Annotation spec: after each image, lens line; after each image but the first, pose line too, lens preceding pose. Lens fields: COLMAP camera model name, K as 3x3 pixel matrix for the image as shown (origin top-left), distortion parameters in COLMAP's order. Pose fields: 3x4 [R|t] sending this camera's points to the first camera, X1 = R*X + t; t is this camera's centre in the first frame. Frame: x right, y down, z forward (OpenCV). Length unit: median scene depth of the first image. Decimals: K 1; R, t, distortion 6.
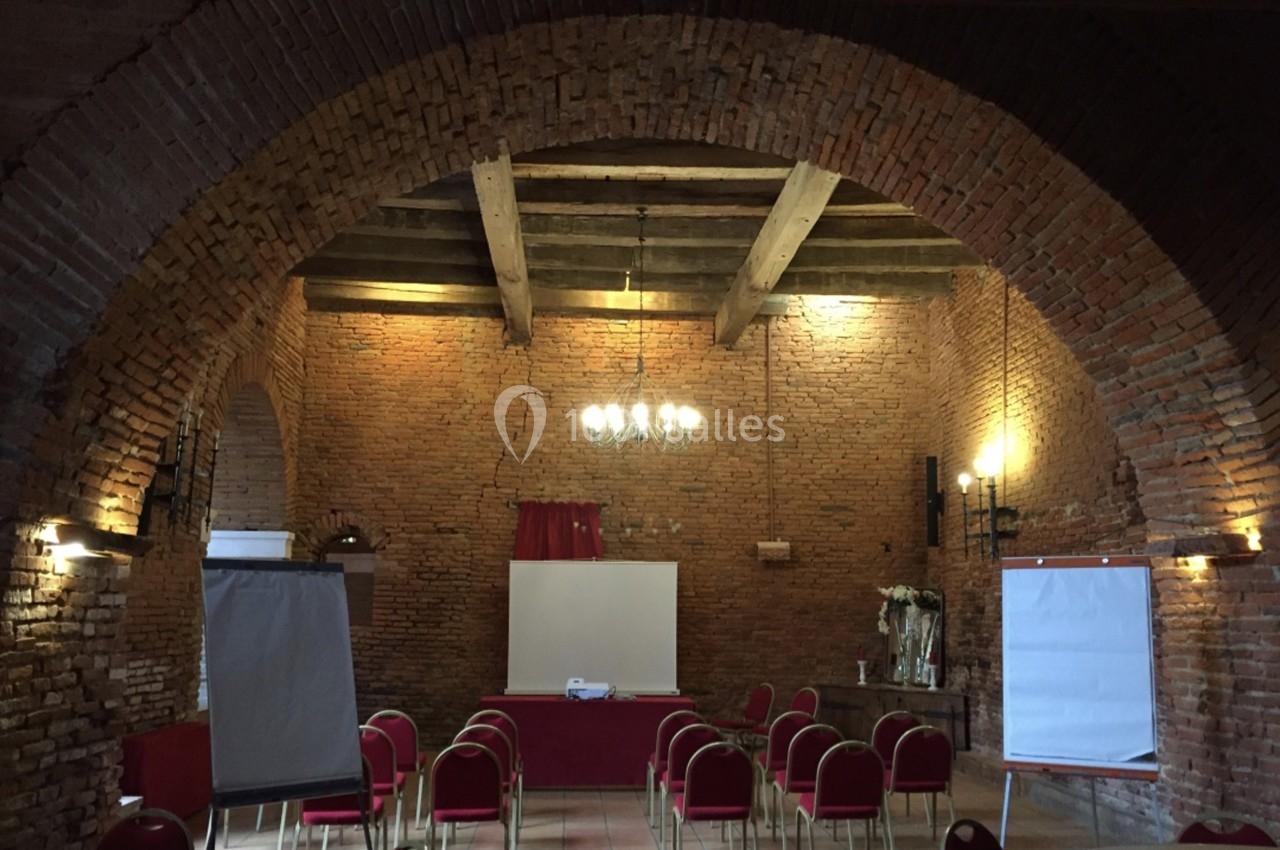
lens RADIAL K [[1114.2, 0, 641.6], [0, 1114.2, 458.0], [0, 0, 1]] dist [0.100094, -0.217549]
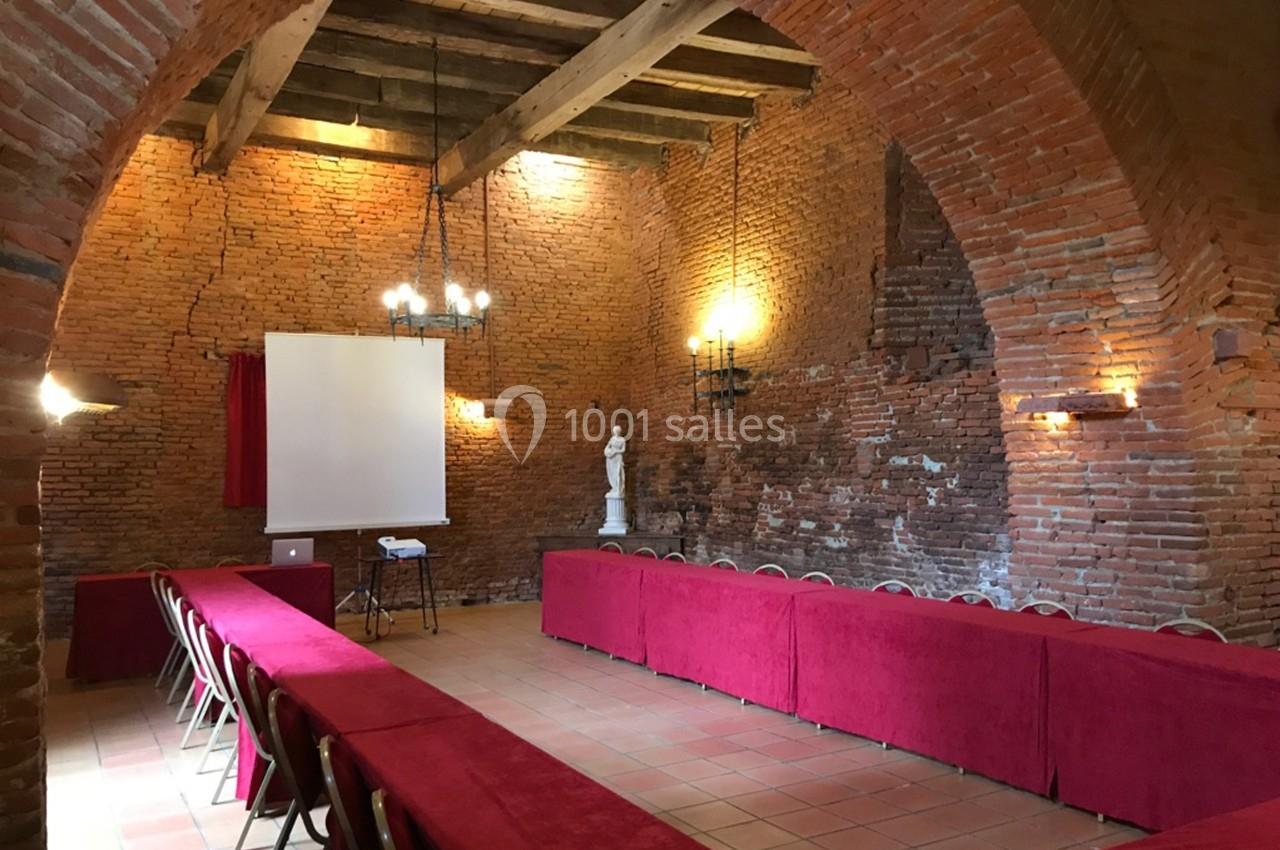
lens RADIAL K [[1061.4, 0, 640.0], [0, 1061.4, 425.0], [0, 0, 1]] dist [0.079759, -0.184755]
pose [[0.894841, -0.006857, 0.446332, -0.191755], [-0.037312, 0.995234, 0.090095, 0.007358], [-0.444823, -0.097274, 0.890320, 0.087795]]
